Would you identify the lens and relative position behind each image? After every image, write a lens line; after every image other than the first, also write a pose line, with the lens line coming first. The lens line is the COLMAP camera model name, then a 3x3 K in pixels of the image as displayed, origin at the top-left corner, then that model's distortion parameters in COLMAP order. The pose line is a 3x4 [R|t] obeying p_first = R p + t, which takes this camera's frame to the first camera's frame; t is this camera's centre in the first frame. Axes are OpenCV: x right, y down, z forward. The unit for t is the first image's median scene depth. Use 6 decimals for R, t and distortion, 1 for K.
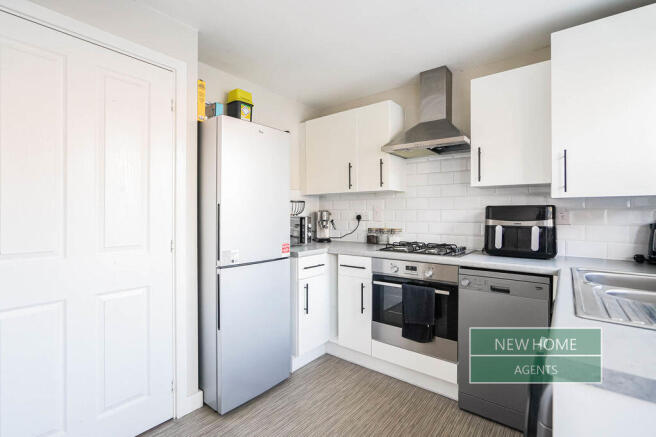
lens RADIAL K [[309.2, 0, 328.0], [0, 309.2, 218.5], [0, 0, 1]] dist [0.001831, 0.000366]
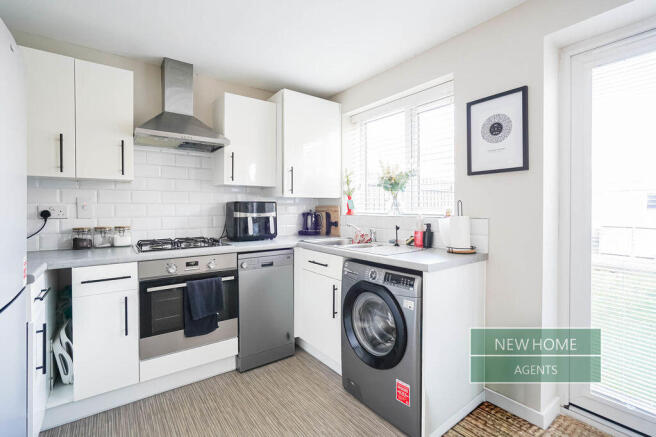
lens RADIAL K [[299.1, 0, 327.1], [0, 299.1, 211.9], [0, 0, 1]] dist [-0.000901, 0.000201]
pose [[0.270816, -0.015412, 0.962508, -0.494922], [0.018521, 0.999770, 0.010798, -0.005074], [-0.962453, 0.014902, 0.271039, 0.315588]]
